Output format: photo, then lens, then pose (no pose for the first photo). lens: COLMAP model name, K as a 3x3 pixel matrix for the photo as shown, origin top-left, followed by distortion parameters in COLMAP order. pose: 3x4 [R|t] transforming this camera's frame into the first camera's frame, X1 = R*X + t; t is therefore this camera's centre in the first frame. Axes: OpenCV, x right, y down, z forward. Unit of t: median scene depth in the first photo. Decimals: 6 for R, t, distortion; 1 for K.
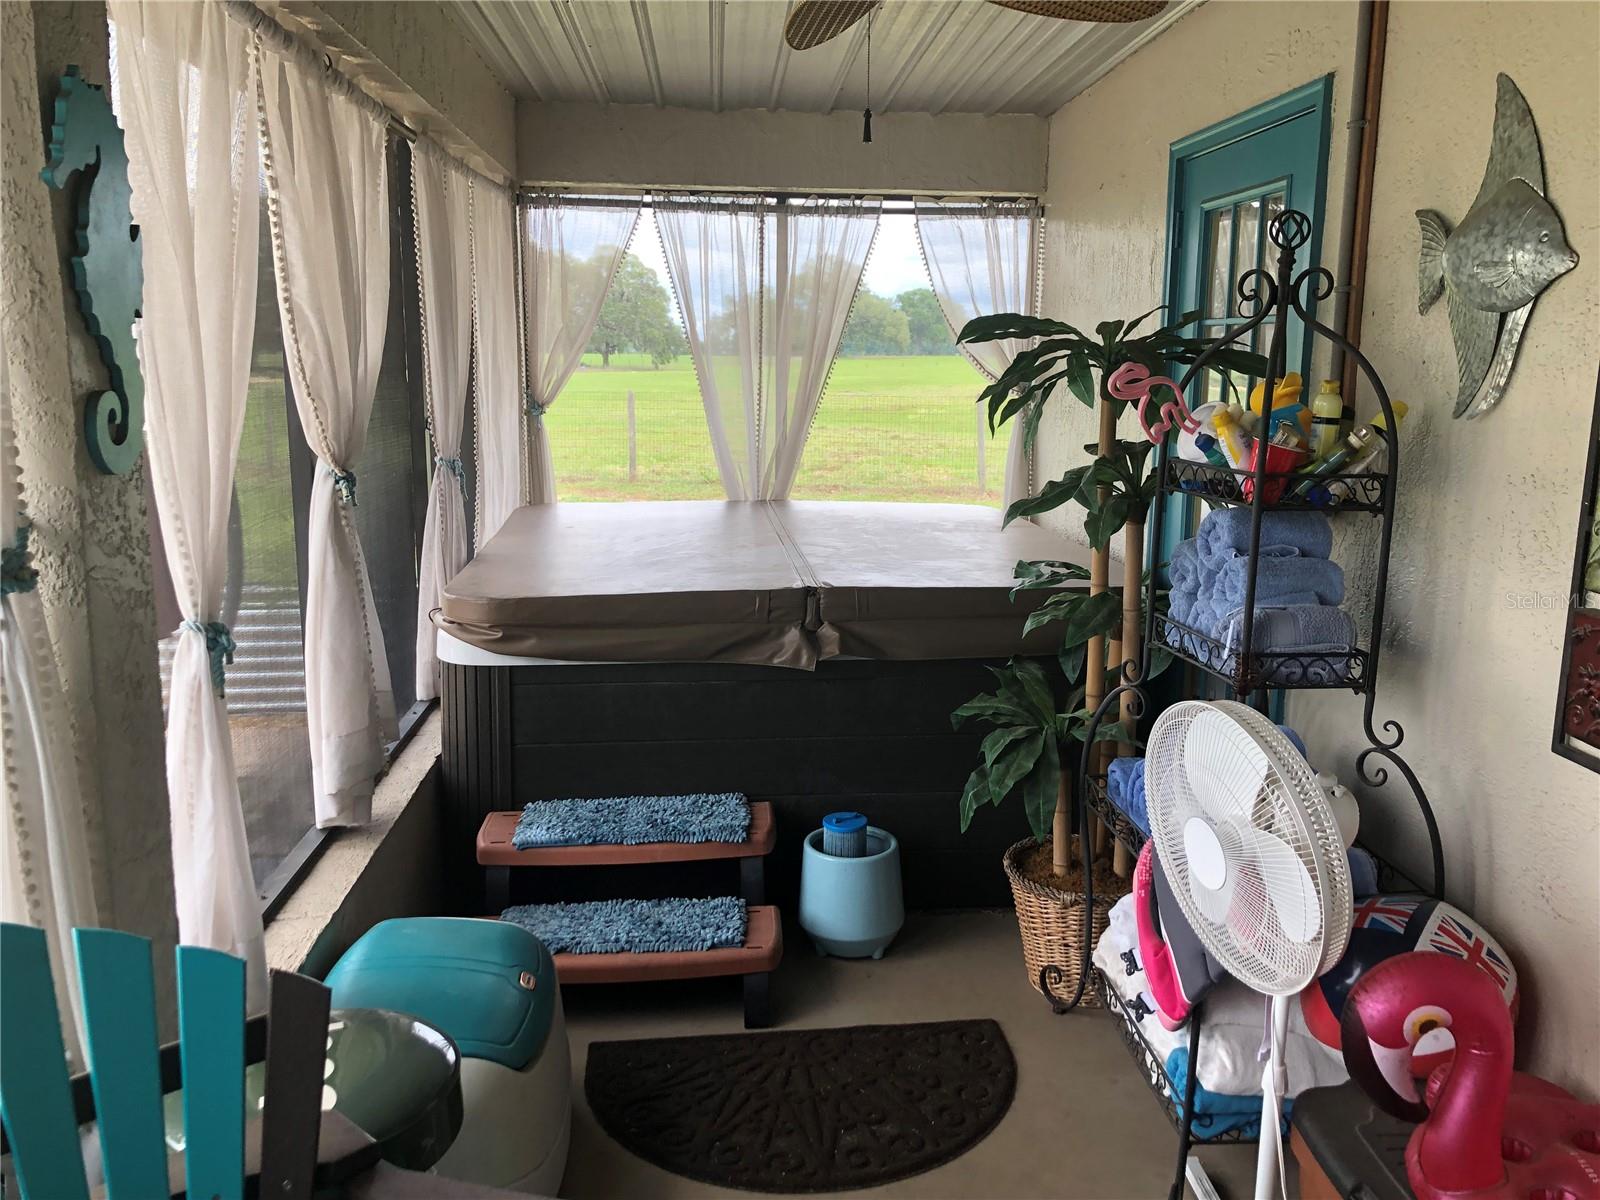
lens RADIAL K [[1302.5, 0, 810.2], [0, 1302.5, 601.1], [0, 0, 1]] dist [0.012462, -0.002274]
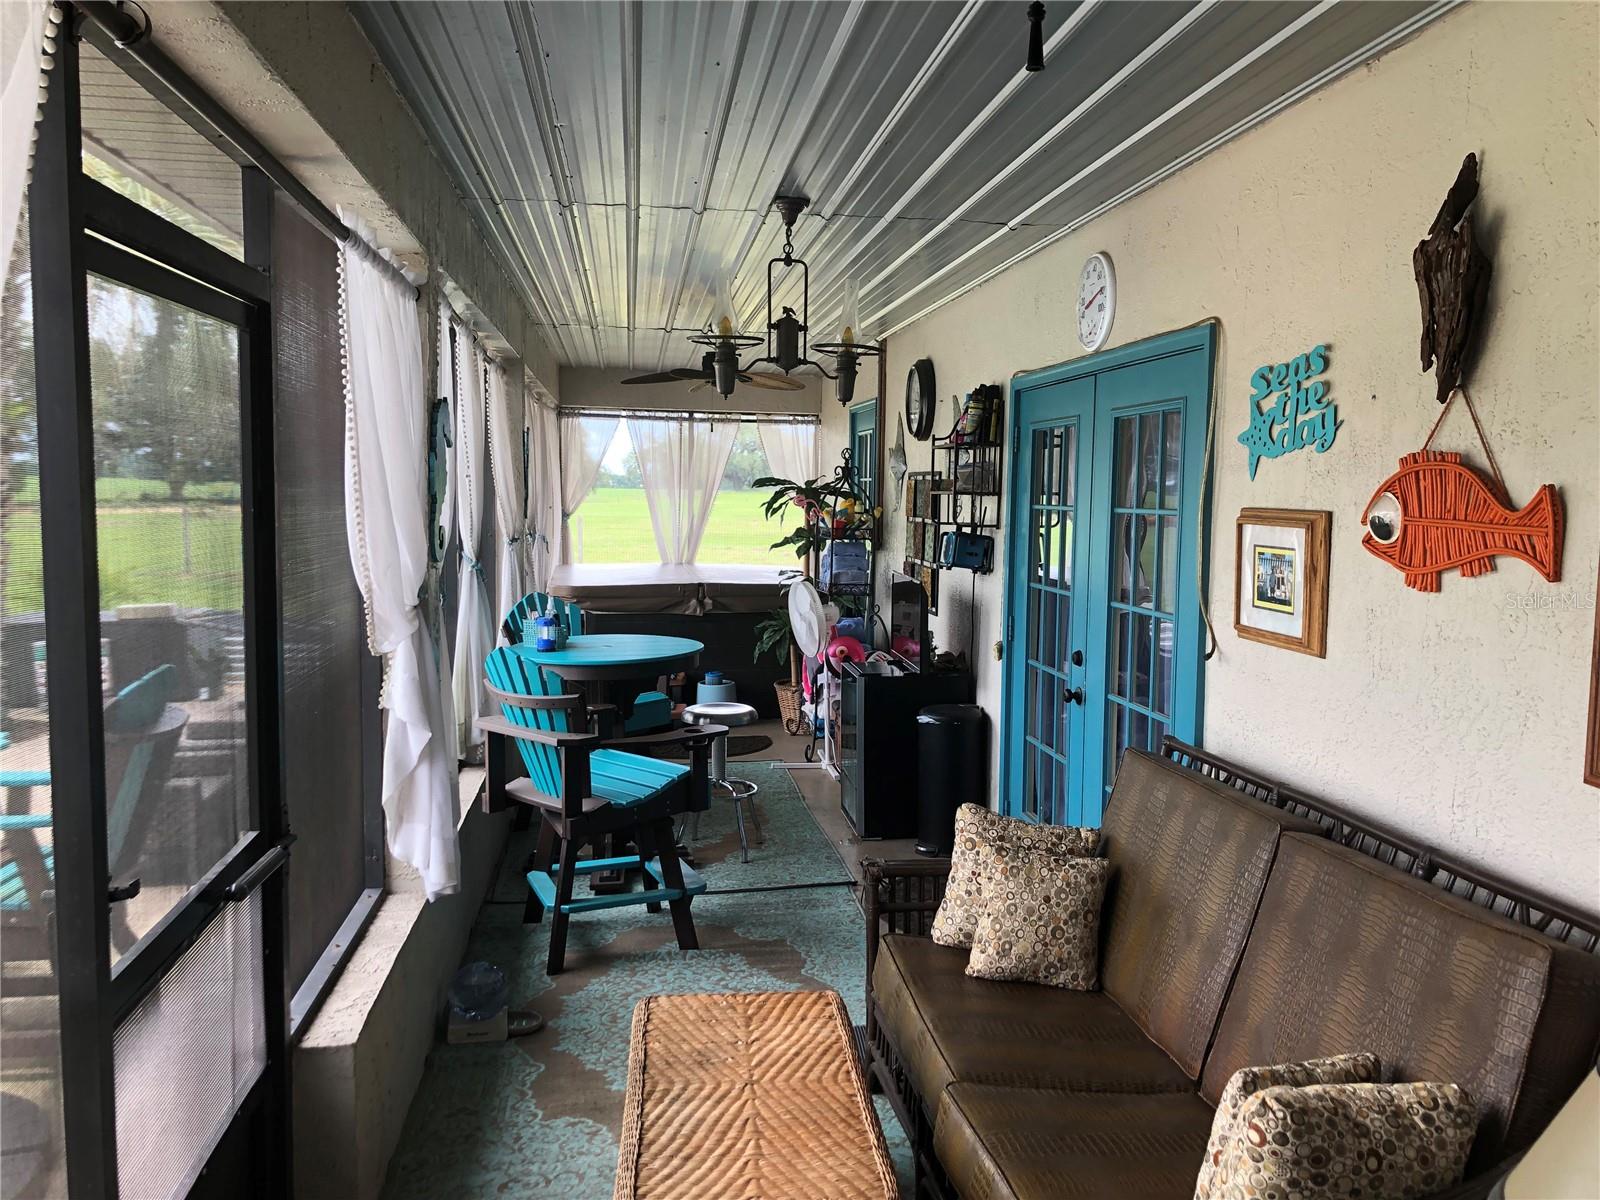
lens RADIAL K [[1302.5, 0, 798.5], [0, 1302.5, 593.9], [0, 0, 1]] dist [0.012462, -0.002274]
pose [[0.998153, 0.004841, 0.060550, 0.025175], [0.001622, 0.994340, -0.106237, 0.192052], [-0.060721, 0.106139, 0.992496, -1.034090]]
